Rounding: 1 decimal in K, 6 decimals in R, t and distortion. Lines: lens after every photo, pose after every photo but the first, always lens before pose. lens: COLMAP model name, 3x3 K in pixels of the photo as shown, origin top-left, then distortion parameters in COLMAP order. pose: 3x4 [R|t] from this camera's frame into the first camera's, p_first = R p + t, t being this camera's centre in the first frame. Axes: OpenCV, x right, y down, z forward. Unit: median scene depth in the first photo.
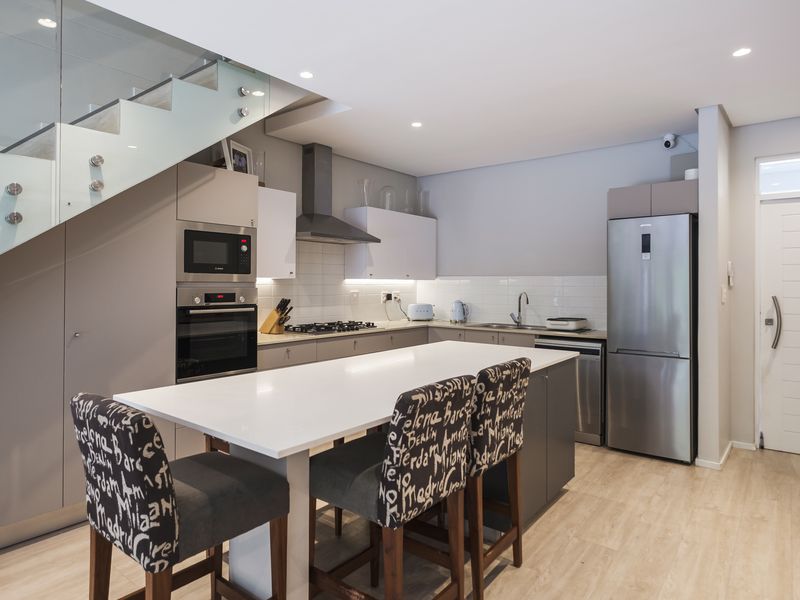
lens RADIAL K [[498.4, 0, 399.3], [0, 498.4, 281.8], [0, 0, 1]] dist [-0.002062, -0.001063]
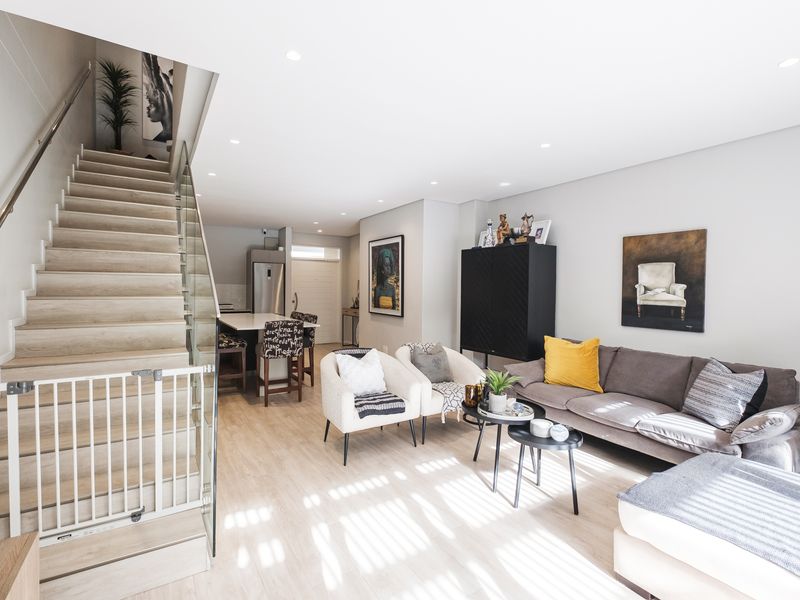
lens RADIAL K [[392.1, 0, 398.9], [0, 392.1, 295.2], [0, 0, 1]] dist [-0.001893, -0.000042]
pose [[0.336561, -0.018153, 0.941487, -1.133831], [-0.013312, 0.999623, 0.024033, -0.017866], [-0.941568, -0.020622, 0.336192, -0.319698]]
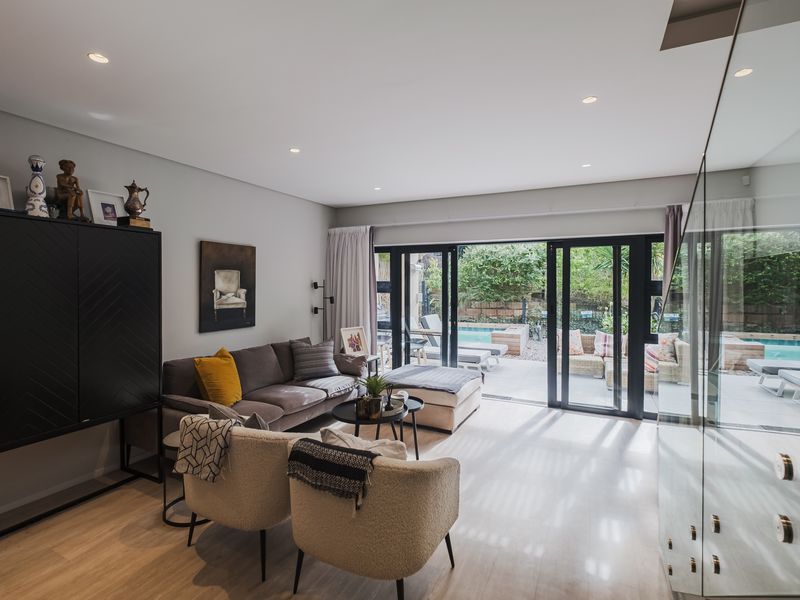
lens RADIAL K [[399.5, 0, 400.6], [0, 399.5, 288.9], [0, 0, 1]] dist [-0.000429, -0.000106]
pose [[-0.977587, -0.002669, -0.210517, -0.308663], [-0.005140, 0.999924, 0.011193, -0.043544], [0.210471, 0.012024, -0.977526, 0.501974]]
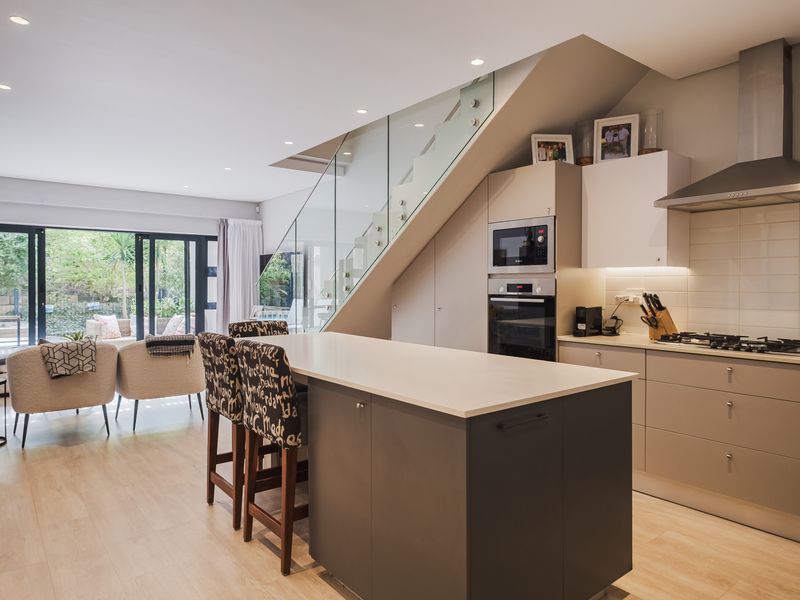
lens RADIAL K [[518.4, 0, 388.9], [0, 518.4, 289.9], [0, 0, 1]] dist [0.003800, 0.002869]
pose [[-0.250131, 0.004628, -0.968201, 0.645164], [-0.001431, 0.999986, 0.005150, 0.024687], [0.968211, 0.002674, -0.250121, 0.811184]]
